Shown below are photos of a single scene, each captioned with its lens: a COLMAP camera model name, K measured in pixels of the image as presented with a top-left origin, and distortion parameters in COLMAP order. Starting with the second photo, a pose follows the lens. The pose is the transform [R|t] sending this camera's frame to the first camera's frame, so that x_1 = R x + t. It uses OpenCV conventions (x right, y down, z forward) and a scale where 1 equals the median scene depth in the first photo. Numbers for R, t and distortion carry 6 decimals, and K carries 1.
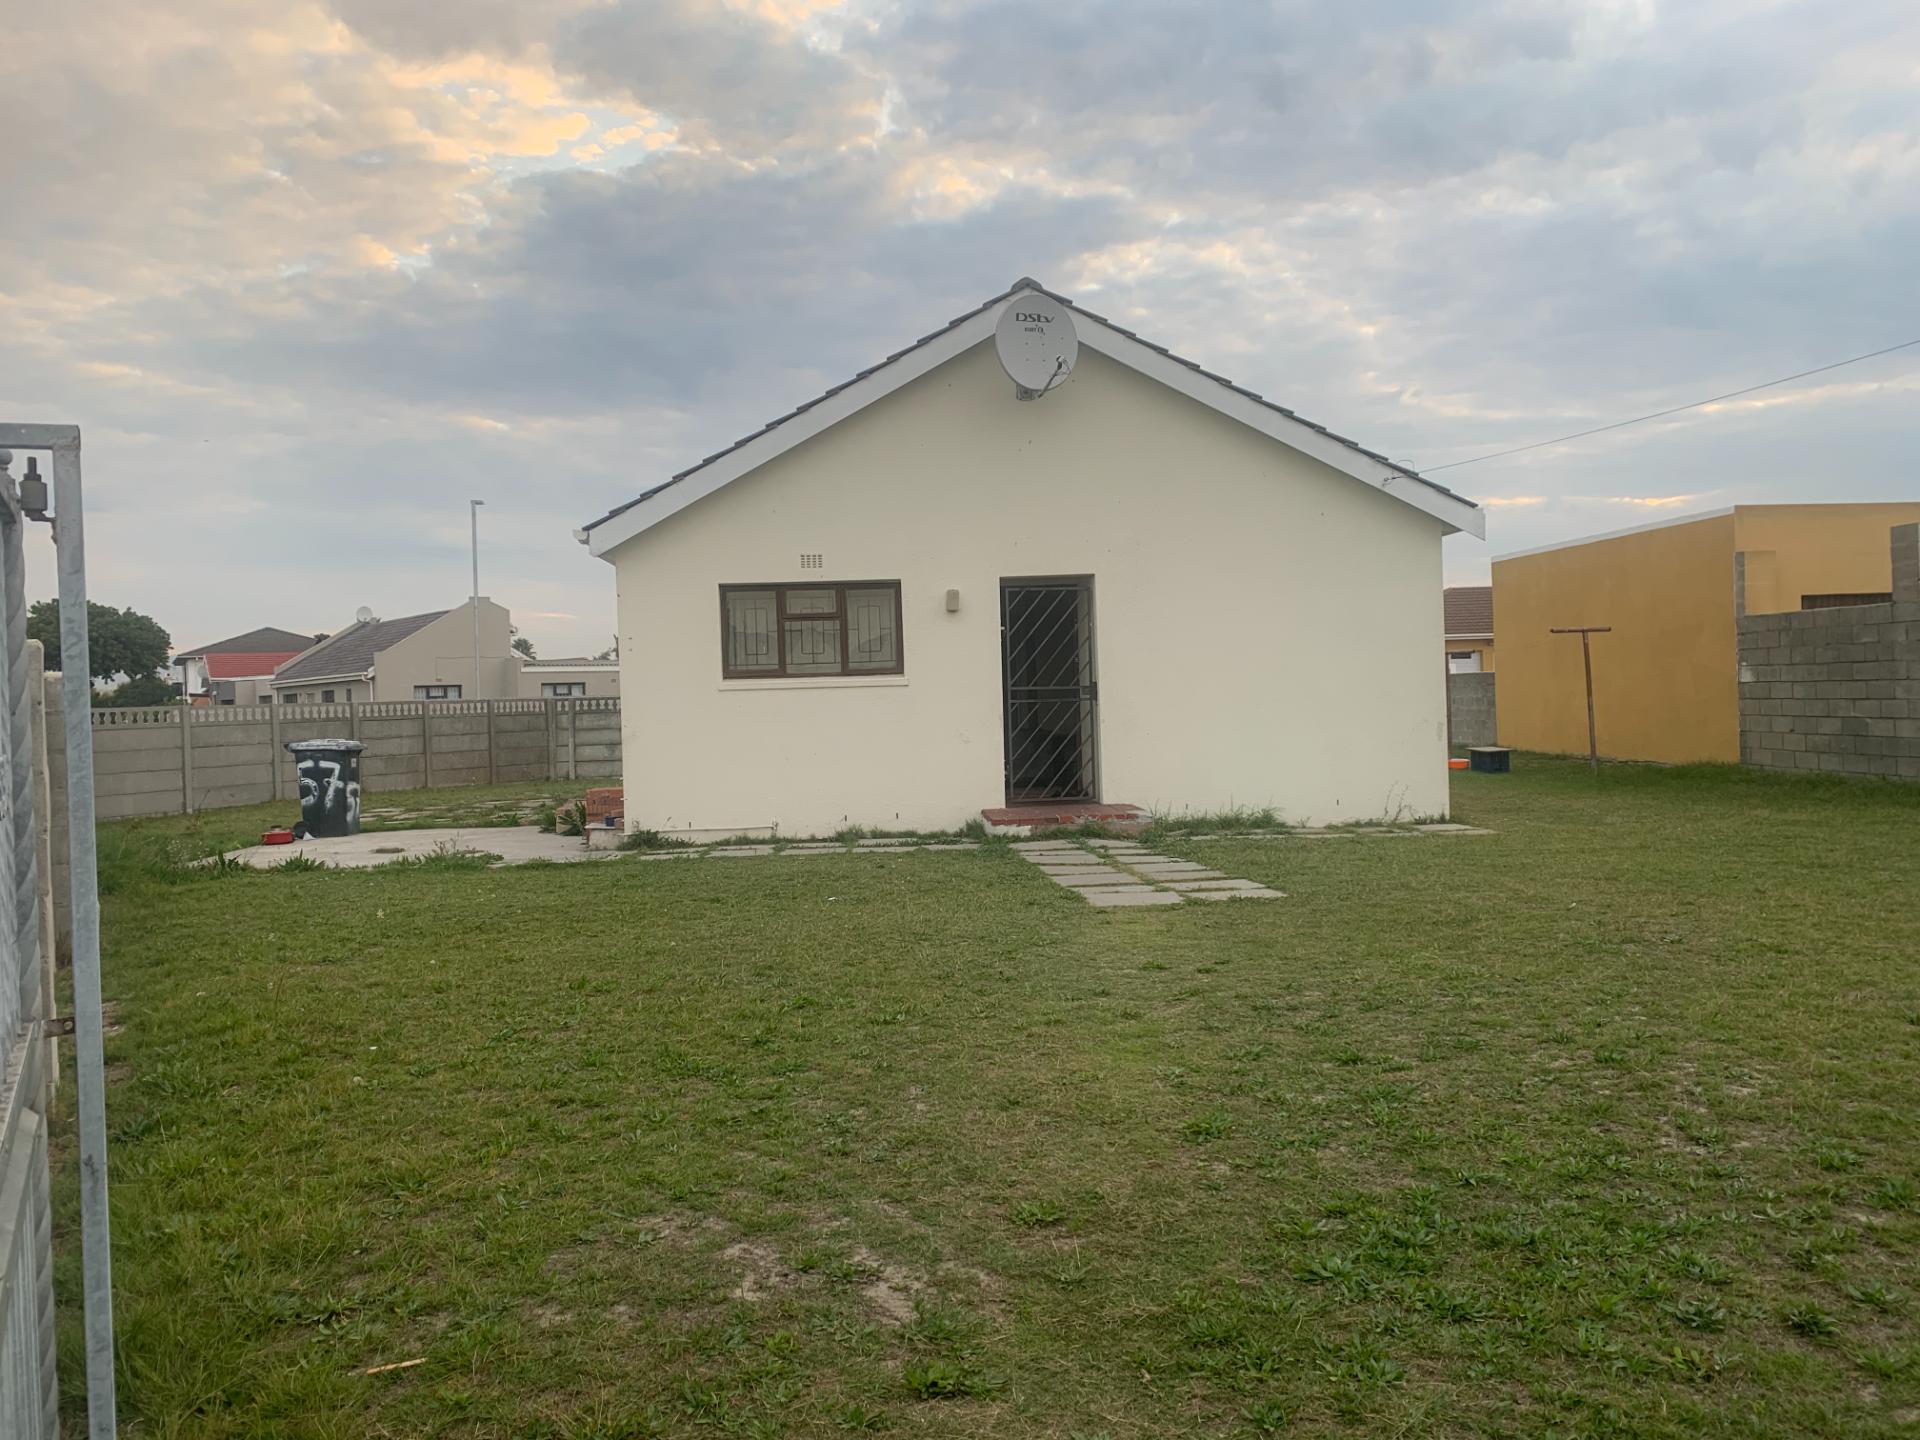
lens RADIAL K [[1467.7, 0, 947.6], [0, 1467.7, 722.4], [0, 0, 1]] dist [0.045759, -0.041108]
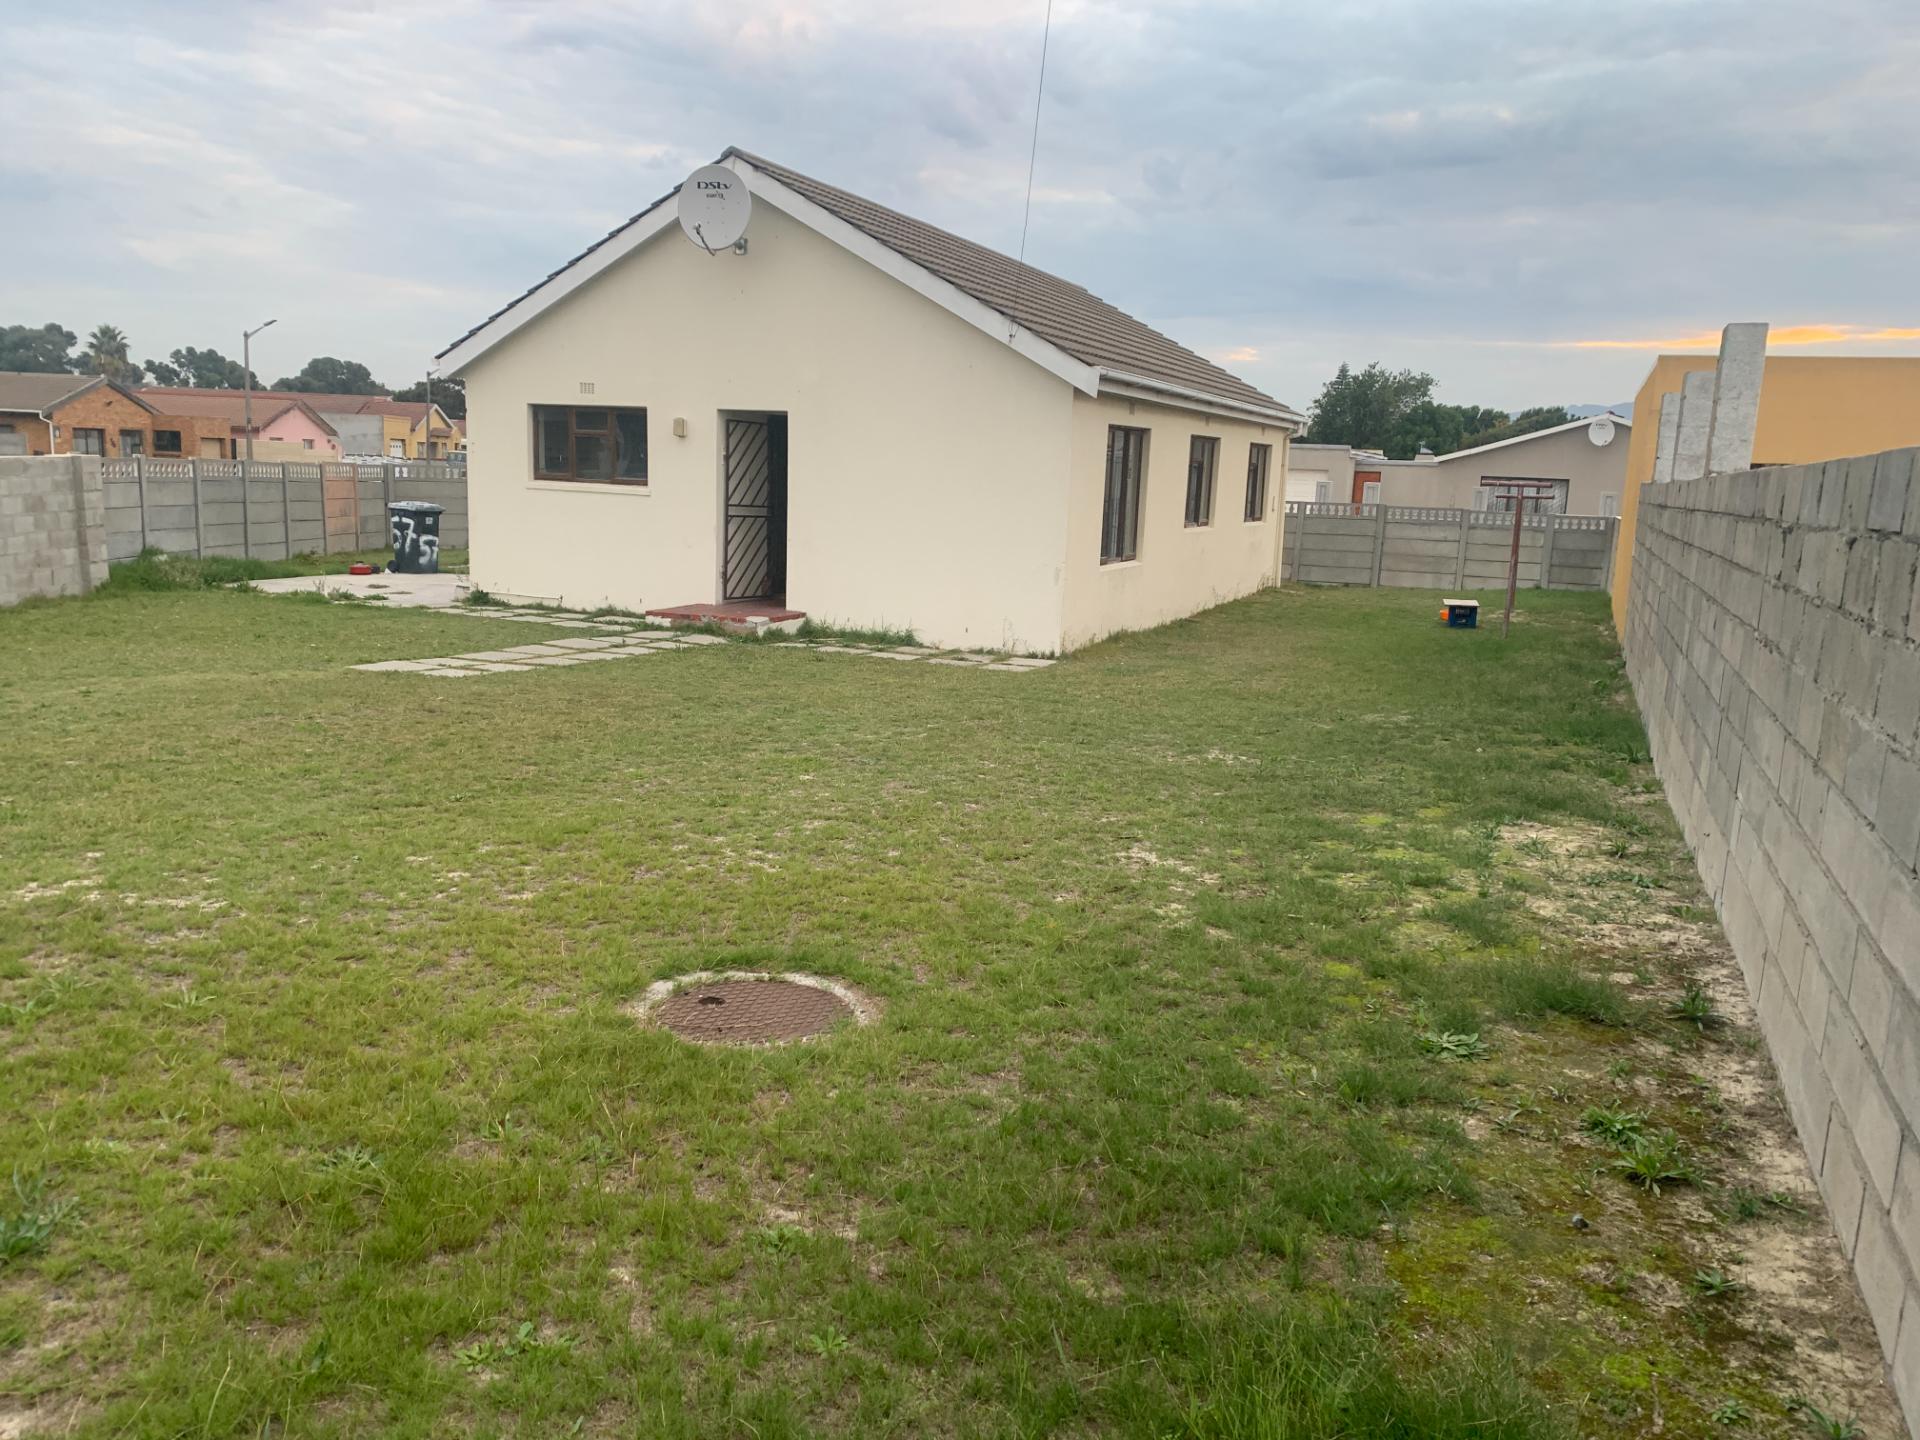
lens RADIAL K [[1466.0, 0, 949.9], [0, 1466.0, 733.1], [0, 0, 1]] dist [0.046580, -0.003534]
pose [[0.890913, 0.144331, -0.430630, 0.748485], [-0.074286, 0.981701, 0.175343, -0.064059], [0.448057, -0.124226, 0.885332, -0.005364]]
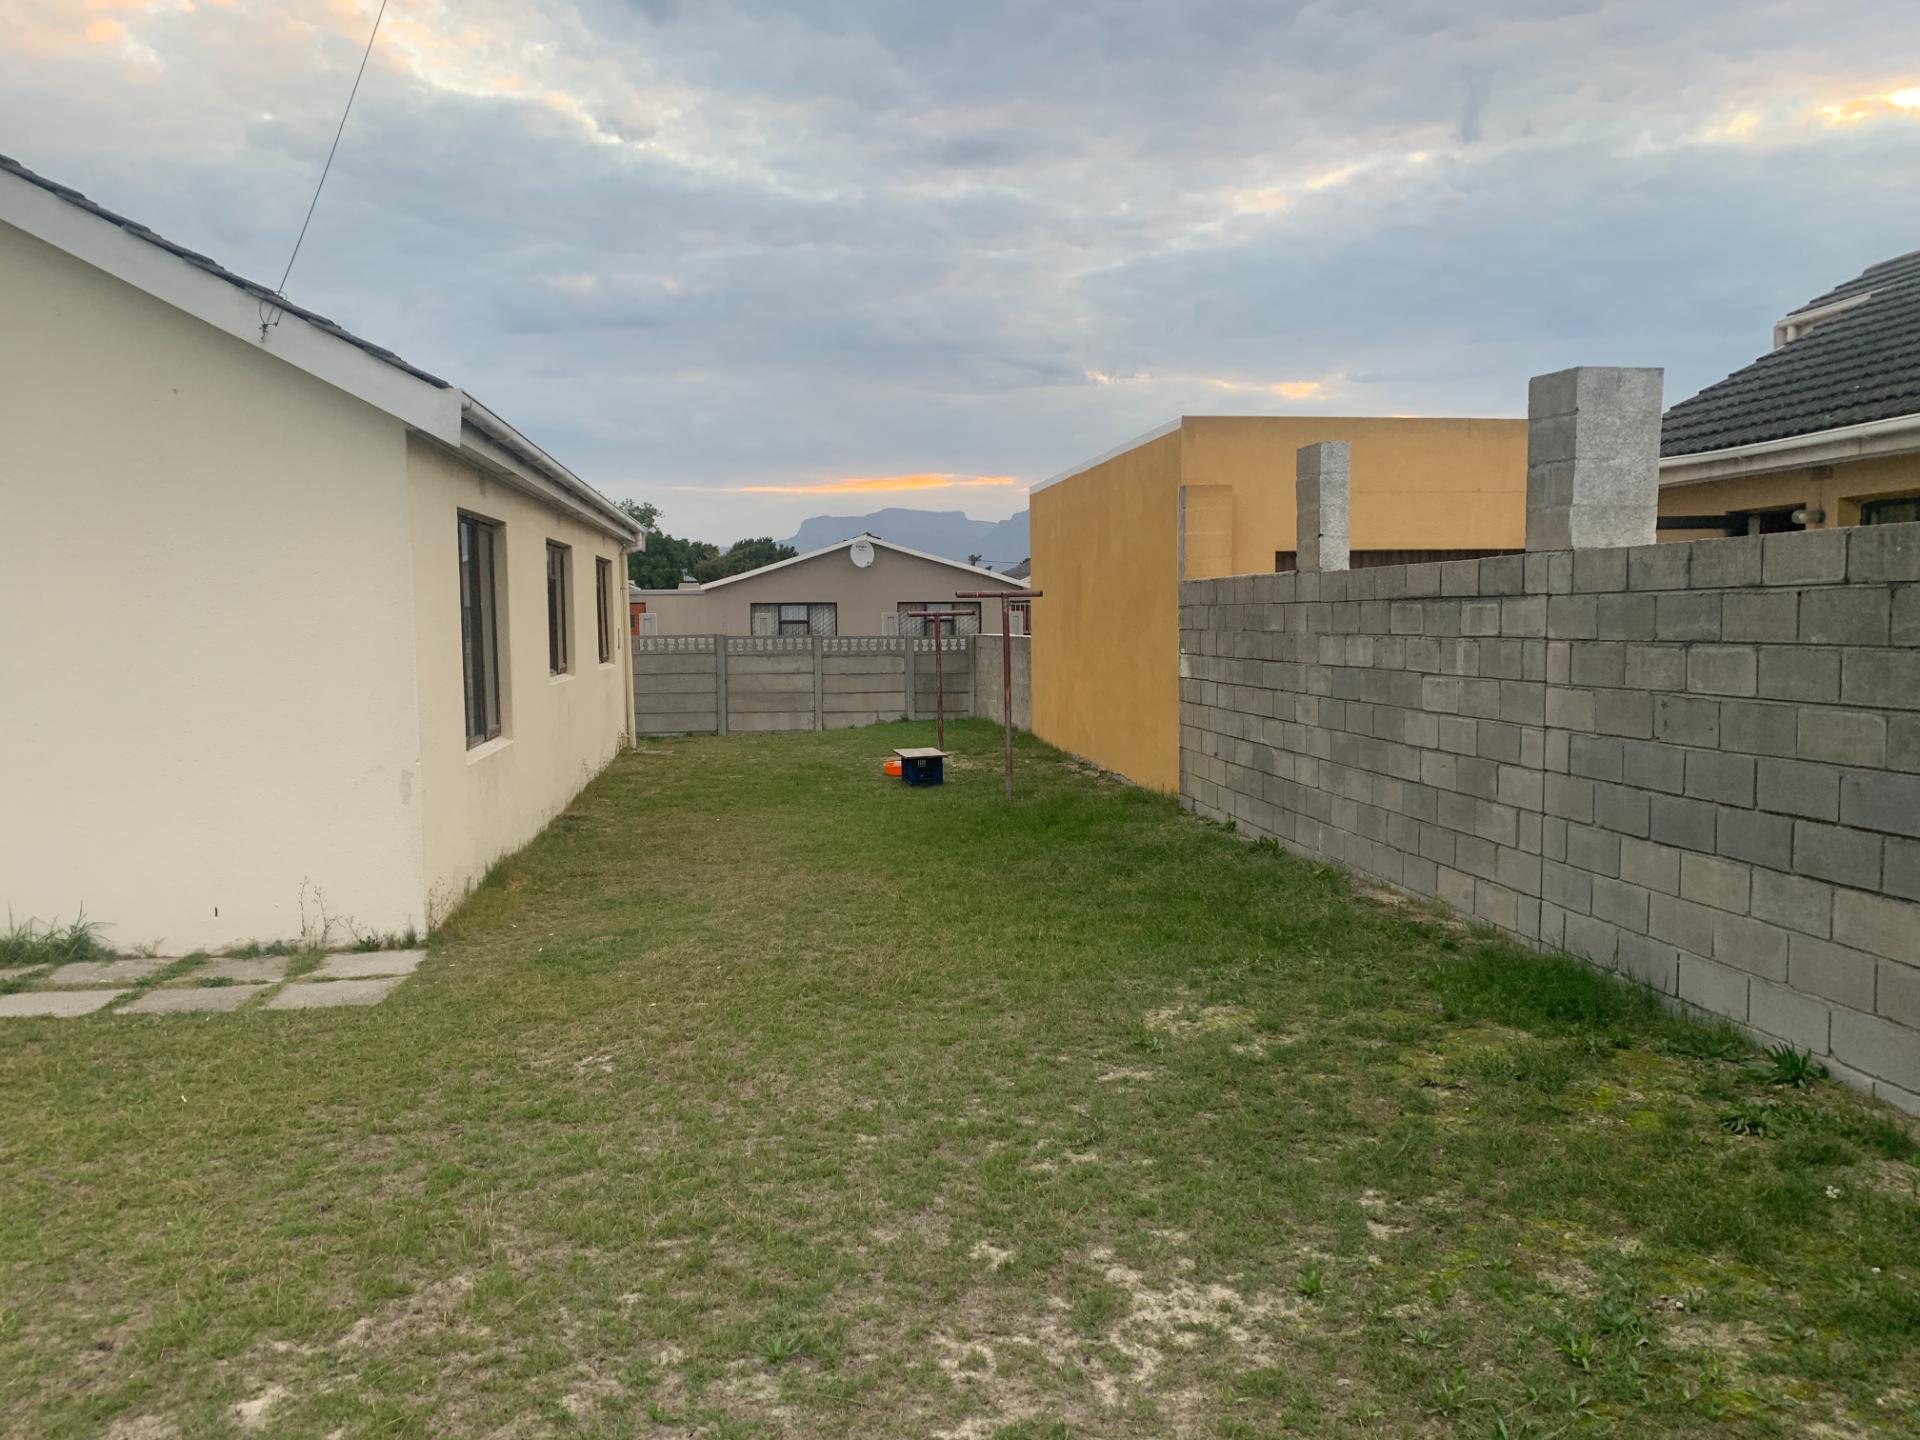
lens RADIAL K [[1467.7, 0, 947.6], [0, 1467.7, 722.4], [0, 0, 1]] dist [0.045759, -0.041108]
pose [[0.997759, 0.014651, 0.065291, 0.504694], [-0.018029, 0.998513, 0.051453, -0.051759], [-0.064440, -0.052515, 0.996539, 0.428421]]
